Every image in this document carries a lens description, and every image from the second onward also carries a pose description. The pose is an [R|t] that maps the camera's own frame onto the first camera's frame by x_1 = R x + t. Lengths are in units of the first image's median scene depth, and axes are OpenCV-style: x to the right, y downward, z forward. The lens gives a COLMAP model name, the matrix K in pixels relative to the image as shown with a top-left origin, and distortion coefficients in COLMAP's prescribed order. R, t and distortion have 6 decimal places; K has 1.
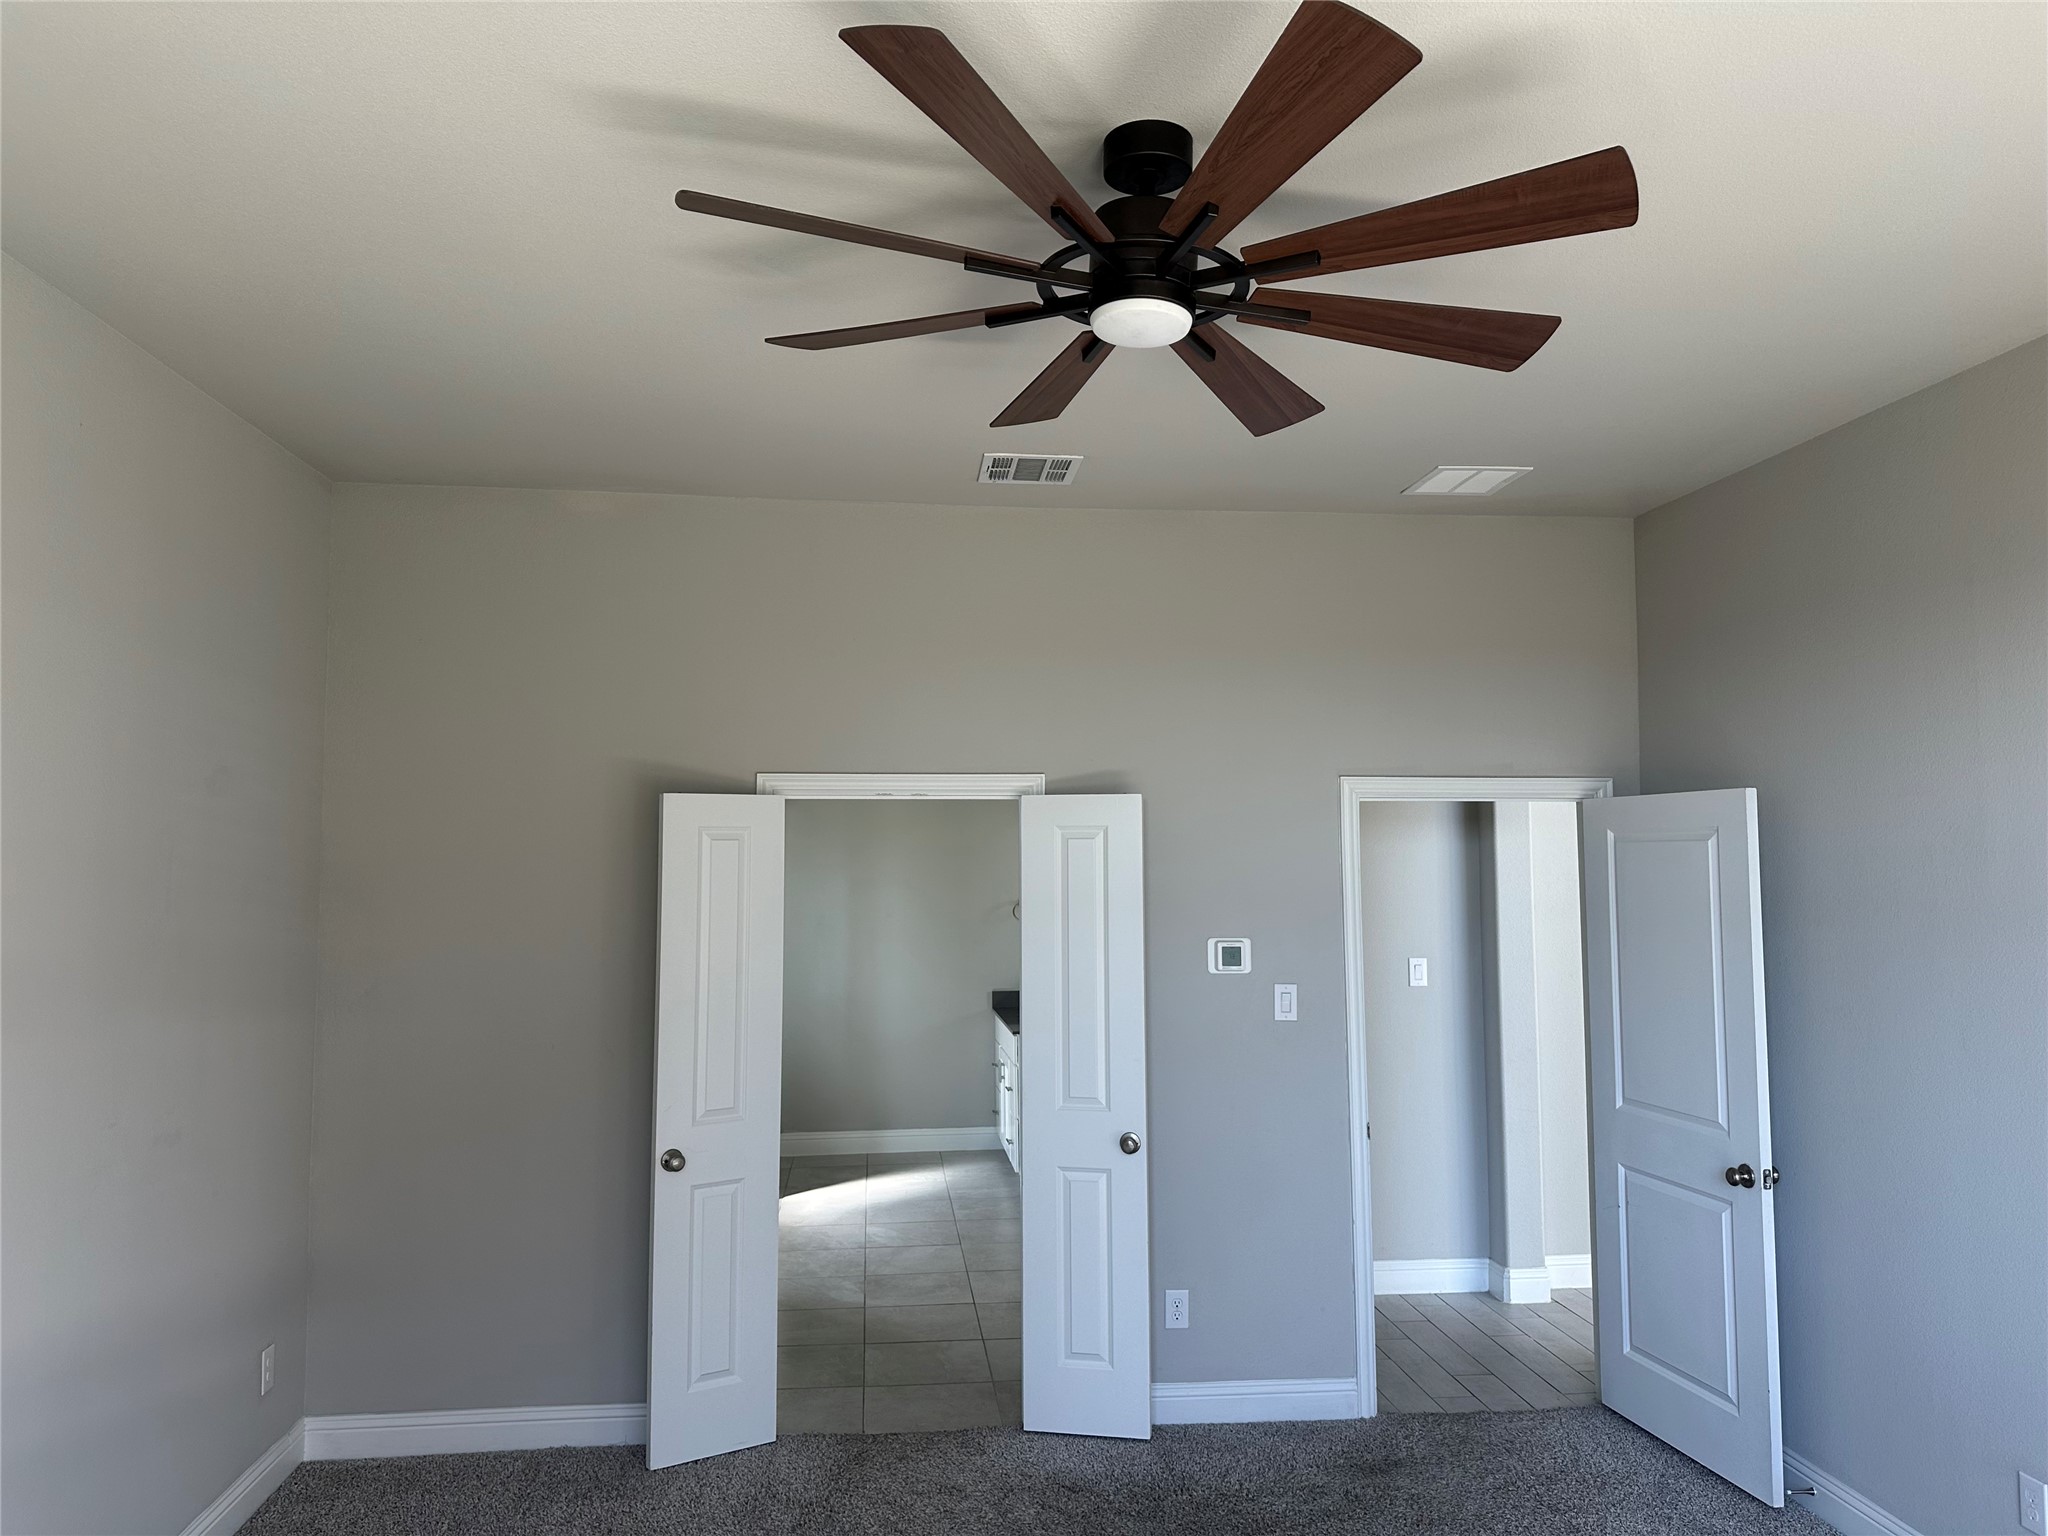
lens RADIAL K [[1430.3, 0, 1016.6], [0, 1430.3, 767.1], [0, 0, 1]] dist [0.048498, -0.055075]
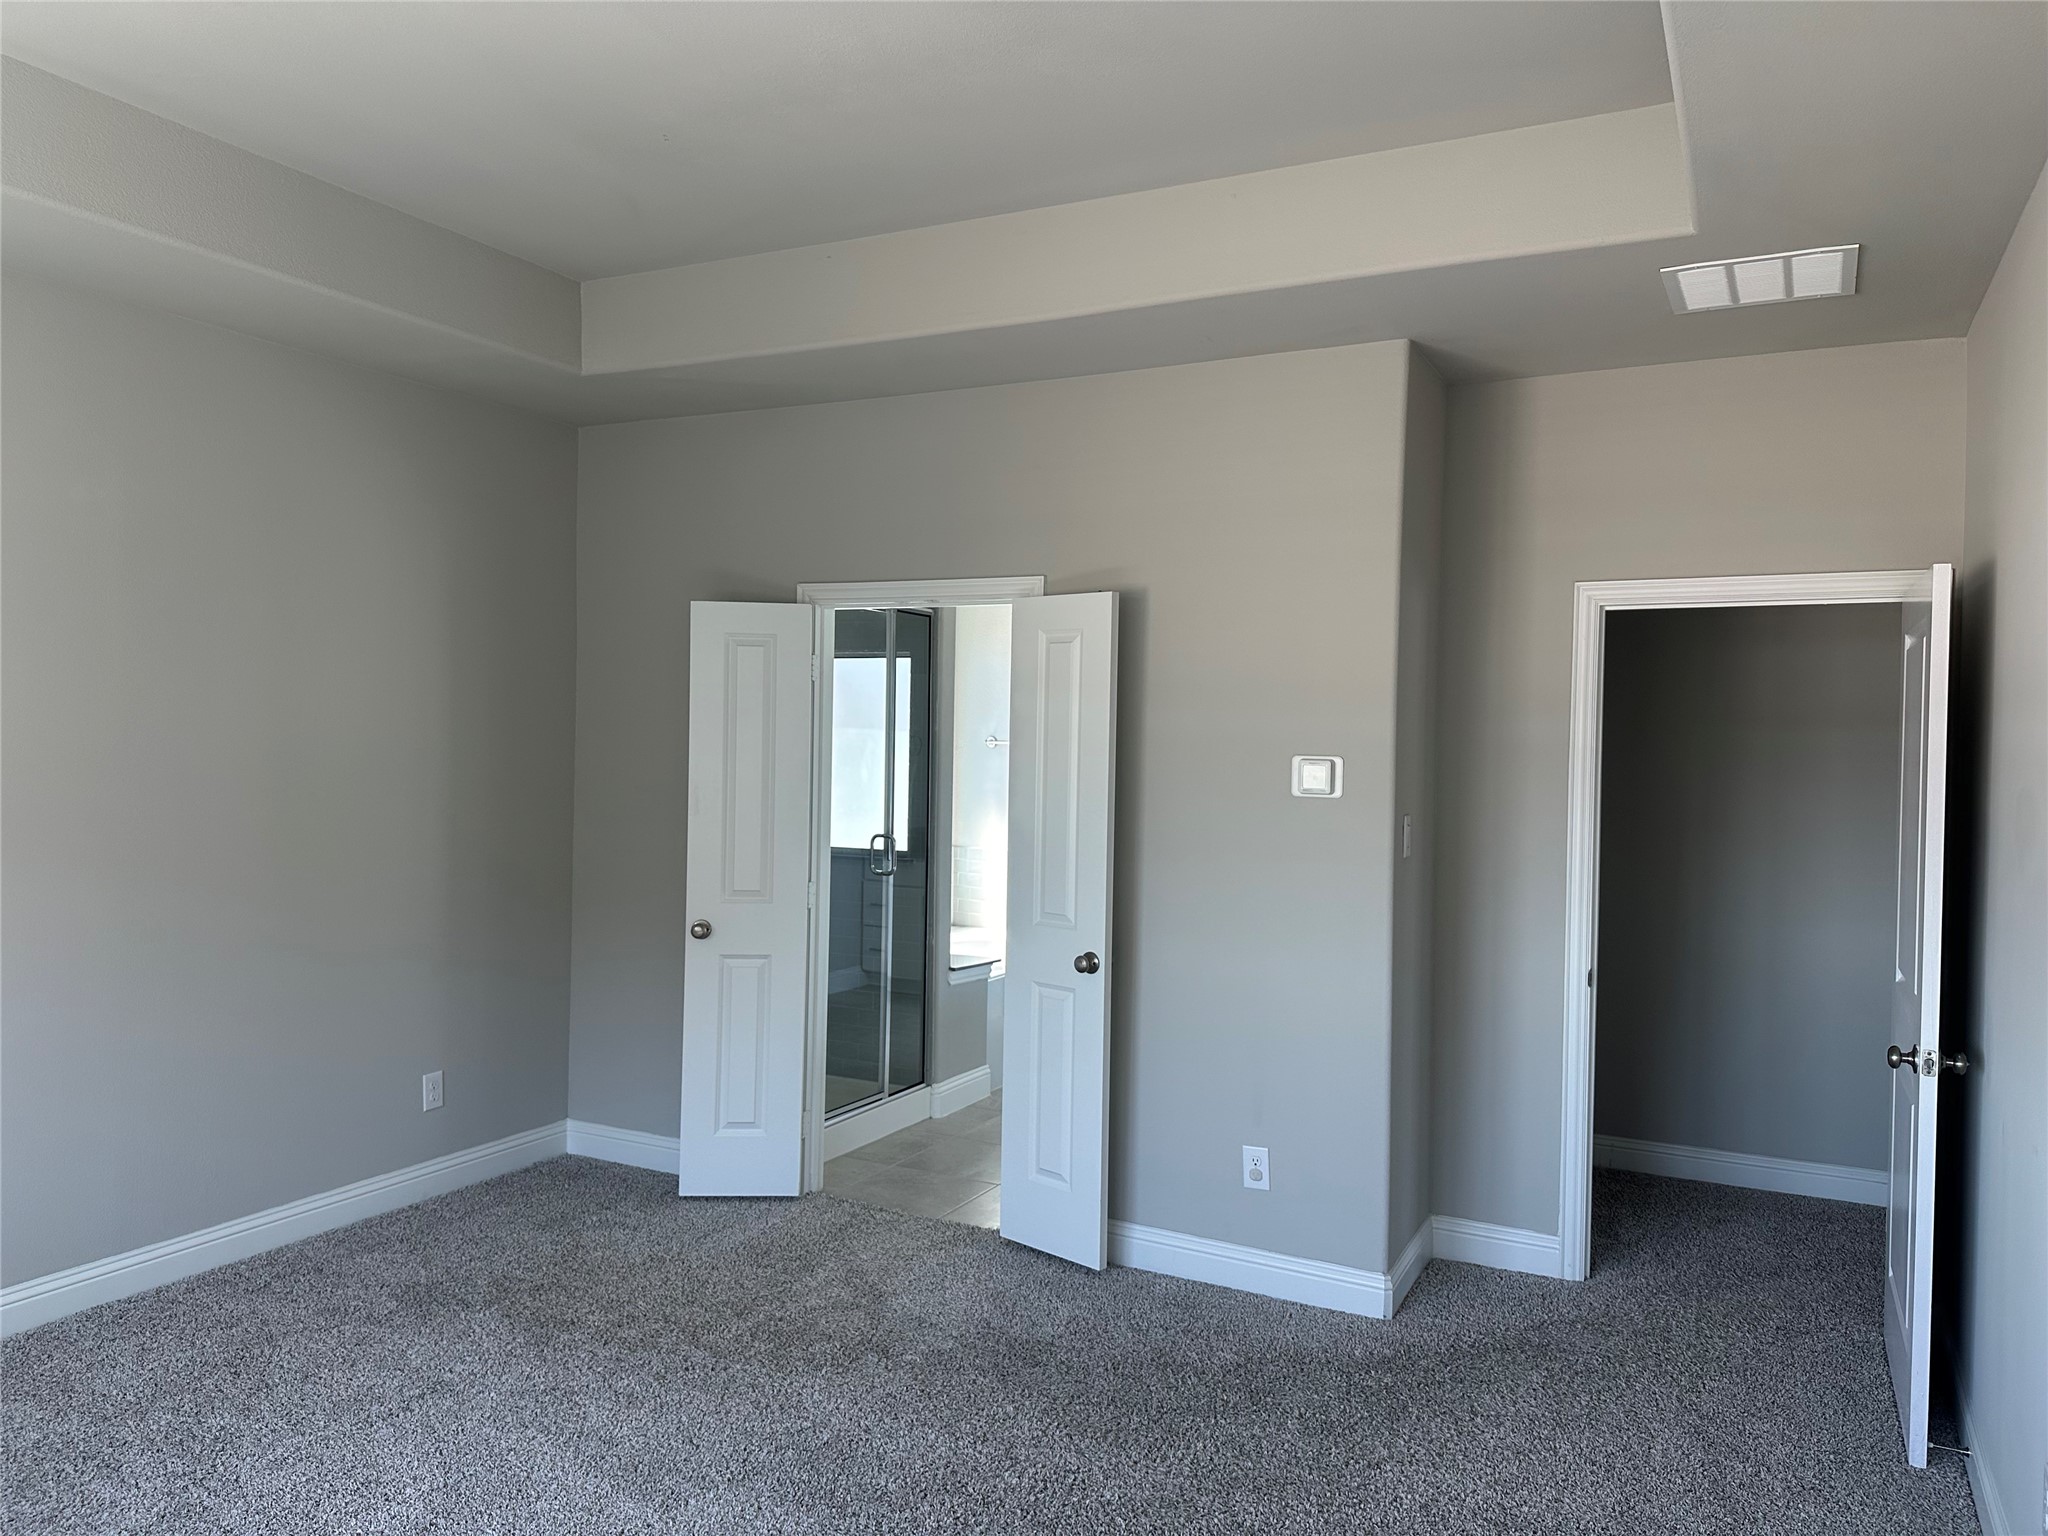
lens RADIAL K [[1430.3, 0, 1024.7], [0, 1430.3, 770.4], [0, 0, 1]] dist [0.048498, -0.055075]
pose [[0.846471, 0.031768, -0.531487, 0.538783], [0.004007, 0.997810, 0.066022, 0.074293], [0.532420, -0.058015, 0.844490, 0.191528]]
